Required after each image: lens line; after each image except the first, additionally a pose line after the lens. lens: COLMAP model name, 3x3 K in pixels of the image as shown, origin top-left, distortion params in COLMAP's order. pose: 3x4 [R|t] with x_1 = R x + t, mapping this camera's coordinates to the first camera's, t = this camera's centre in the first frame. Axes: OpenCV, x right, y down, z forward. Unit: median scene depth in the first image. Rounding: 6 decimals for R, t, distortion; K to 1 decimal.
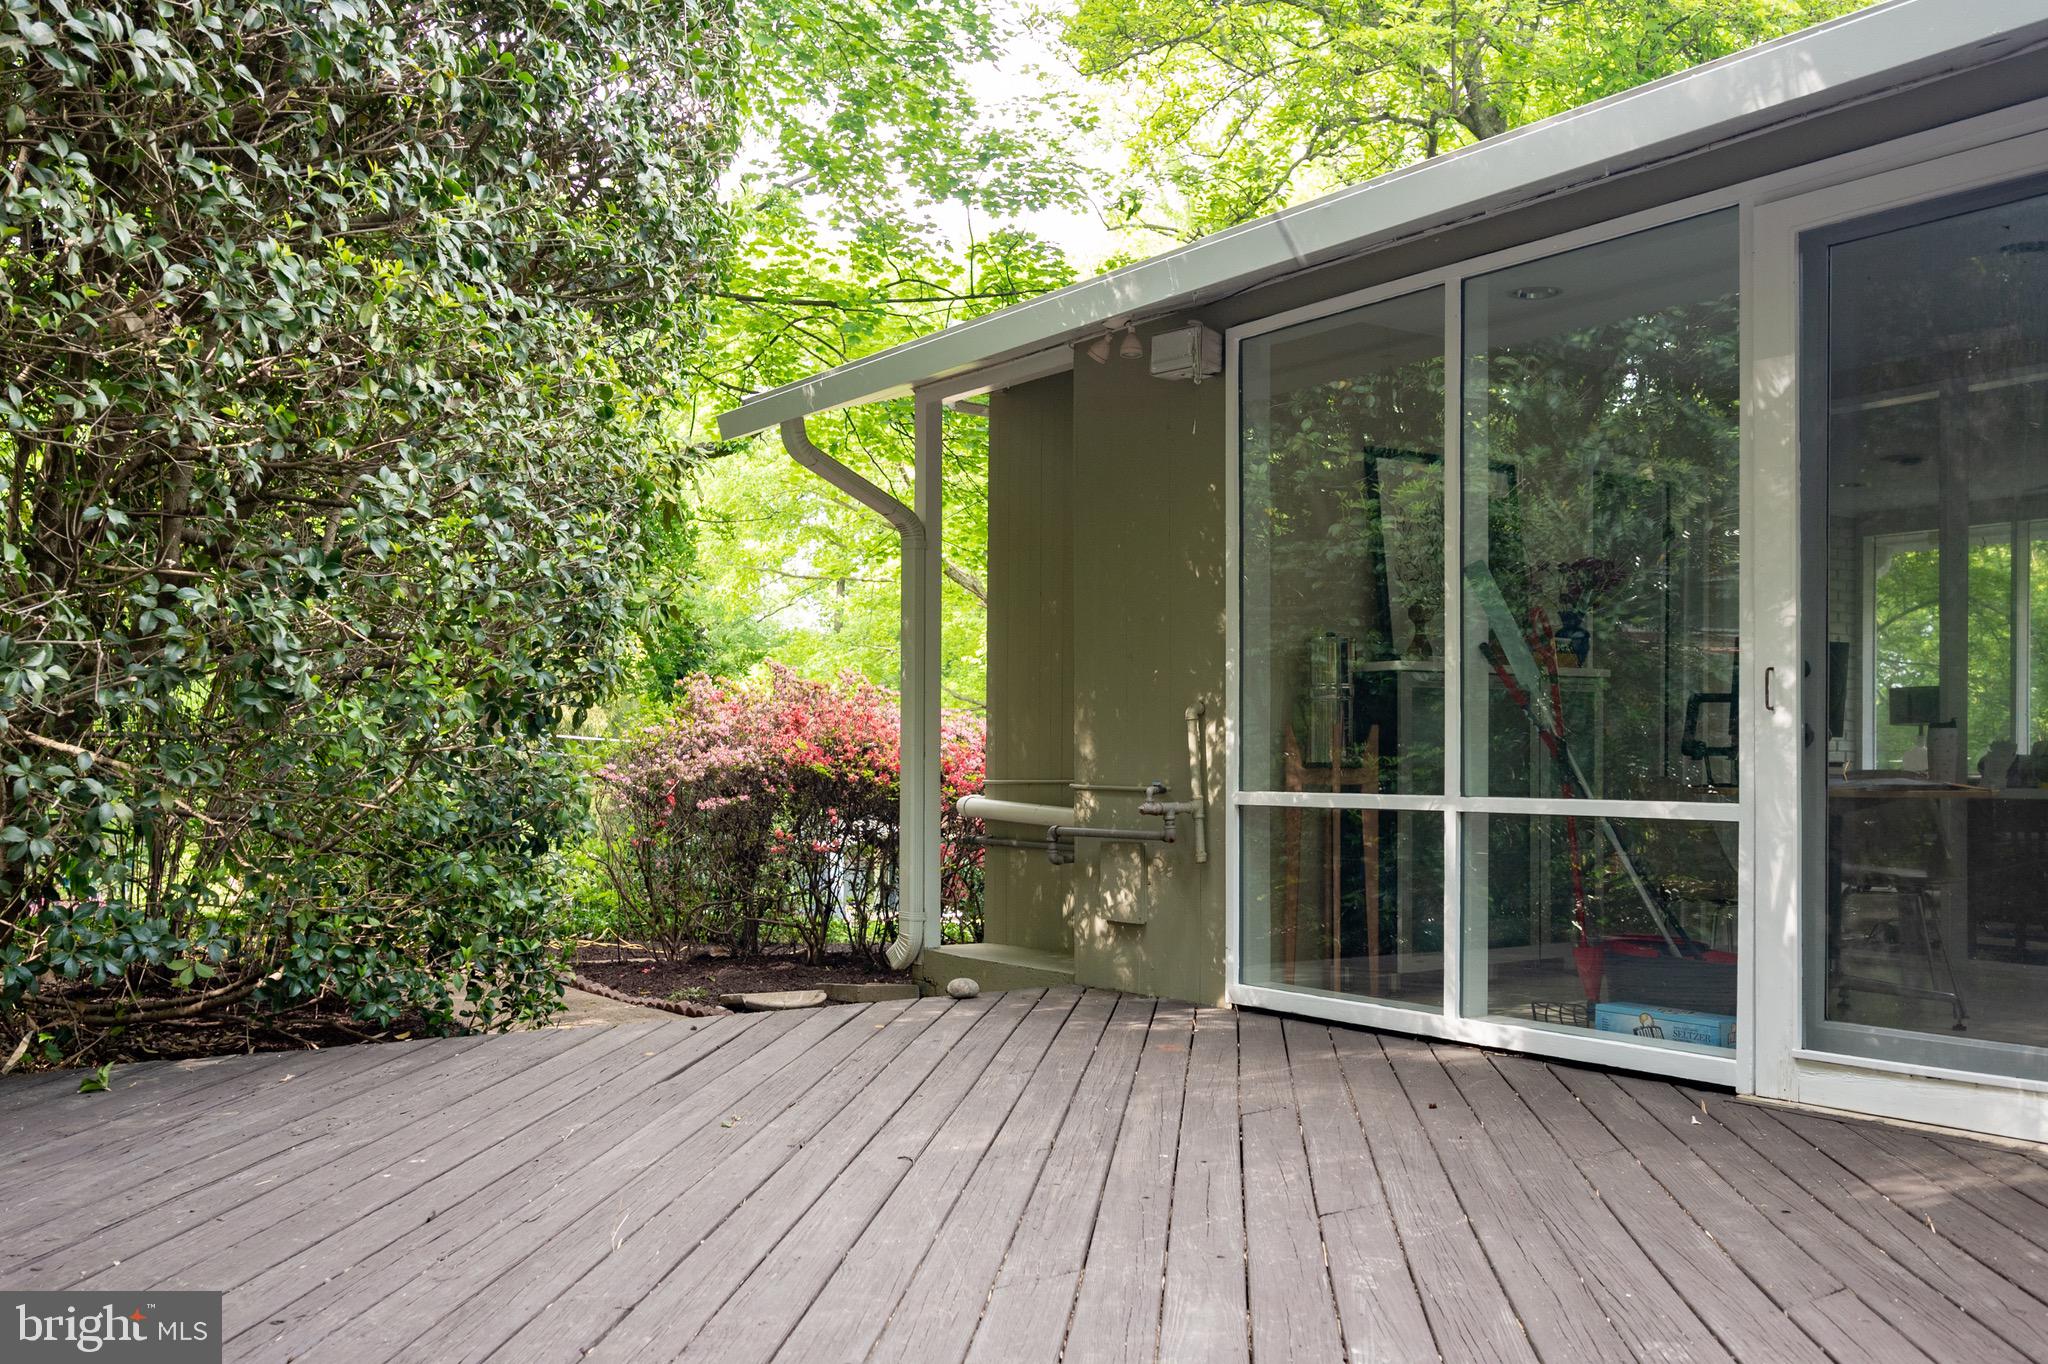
lens RADIAL K [[1709.8, 0, 1018.6], [0, 1709.8, 689.7], [0, 0, 1]] dist [-0.004594, -0.011255]
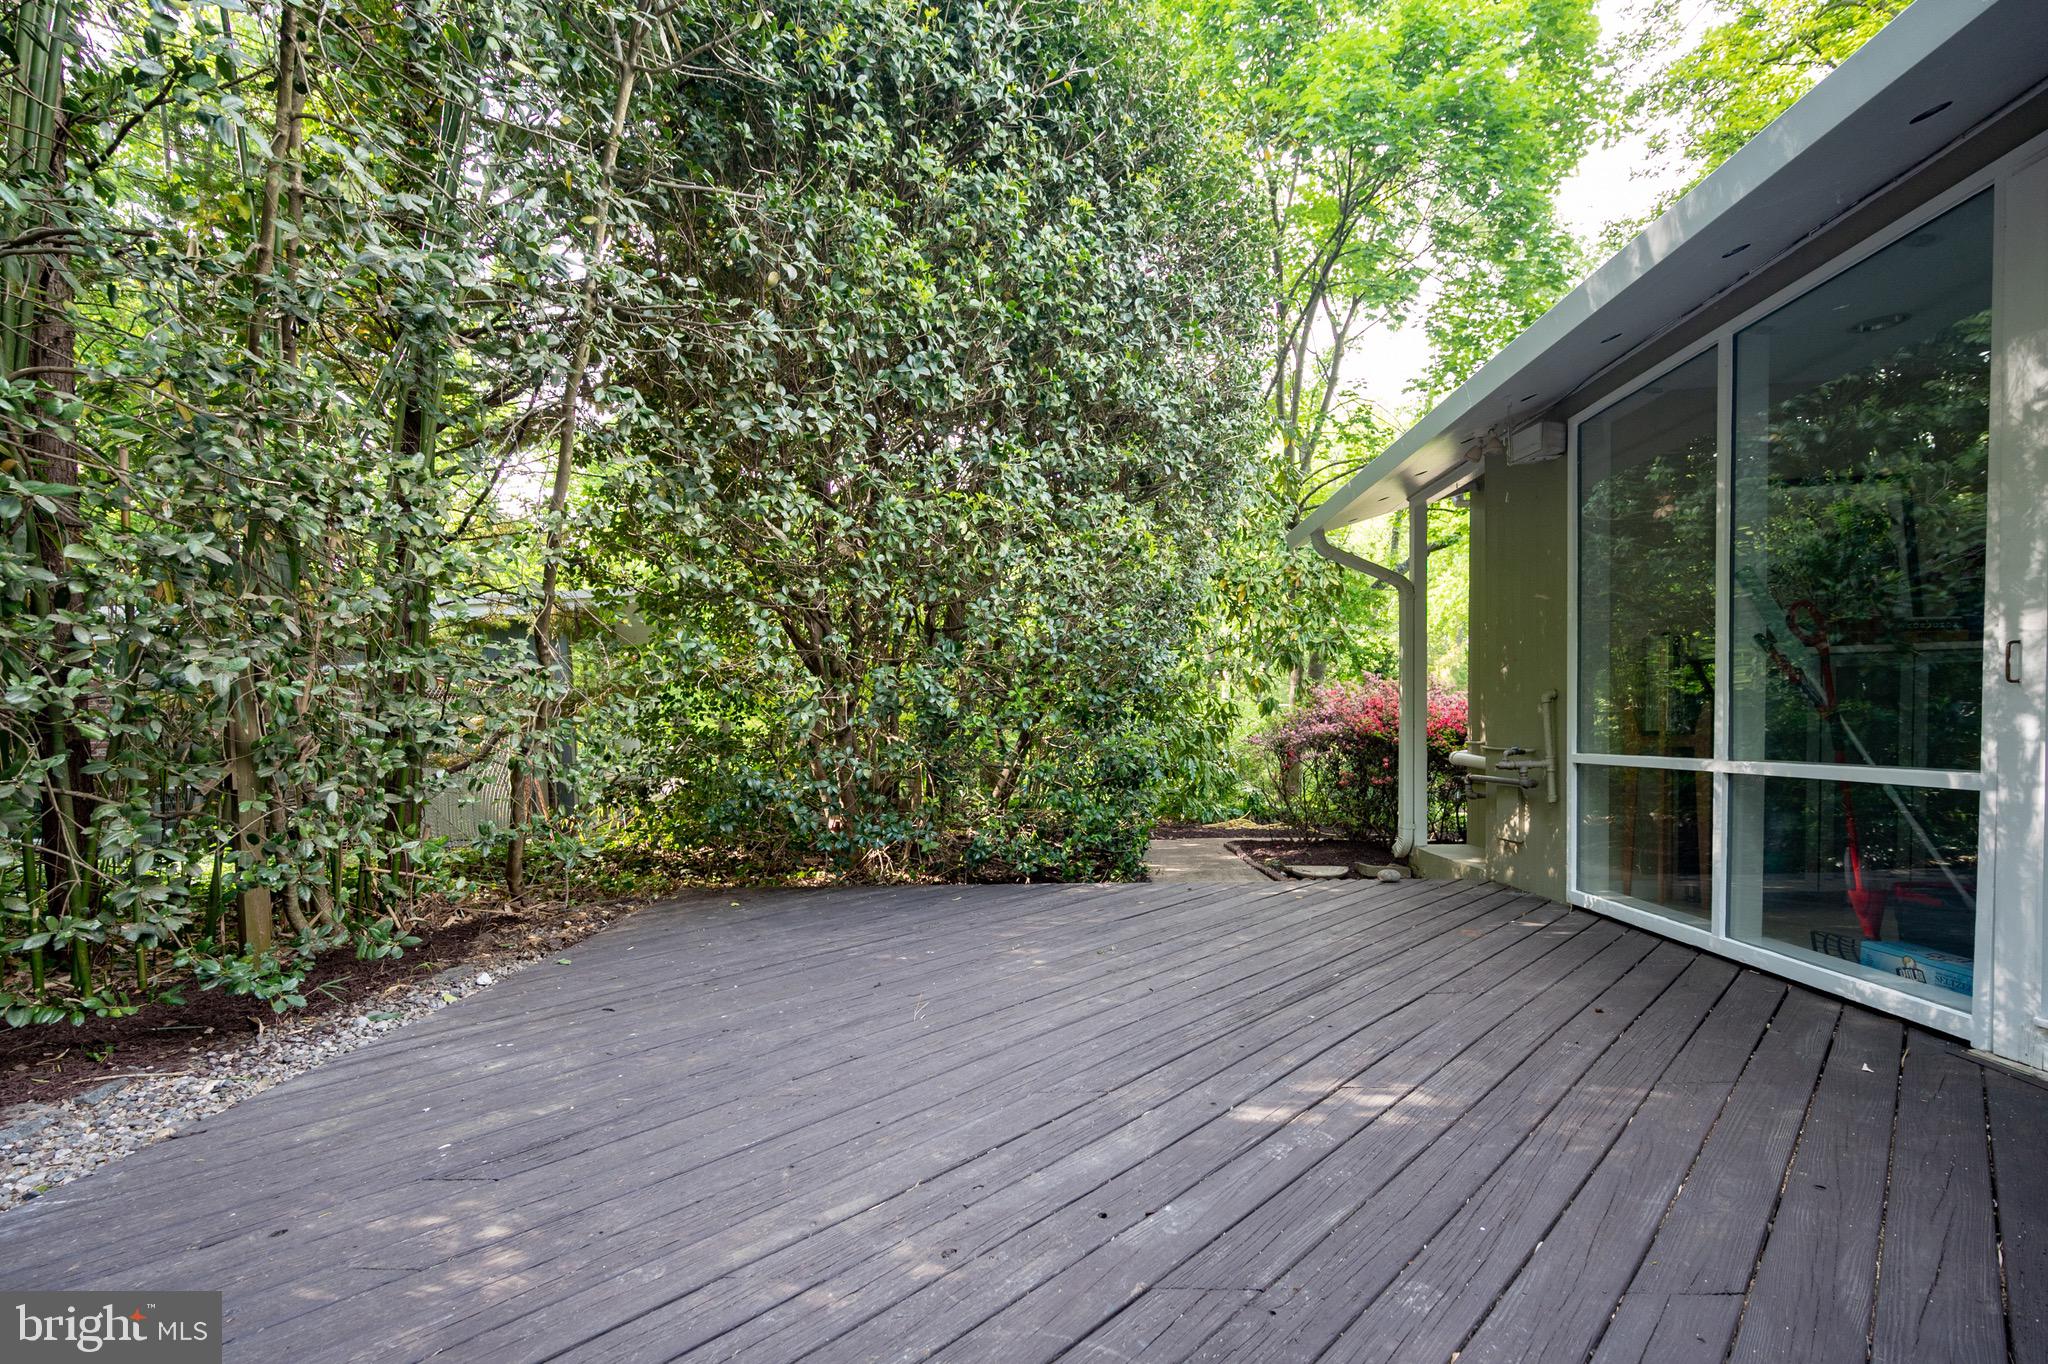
lens RADIAL K [[869.6, 0, 1045.4], [0, 869.6, 737.1], [0, 0, 1]] dist [-0.000877, -0.000301]
pose [[0.789017, -0.015774, -0.614169, 0.253231], [0.051698, 0.997830, 0.040788, -0.005591], [0.612193, -0.063933, 0.788120, 0.199928]]
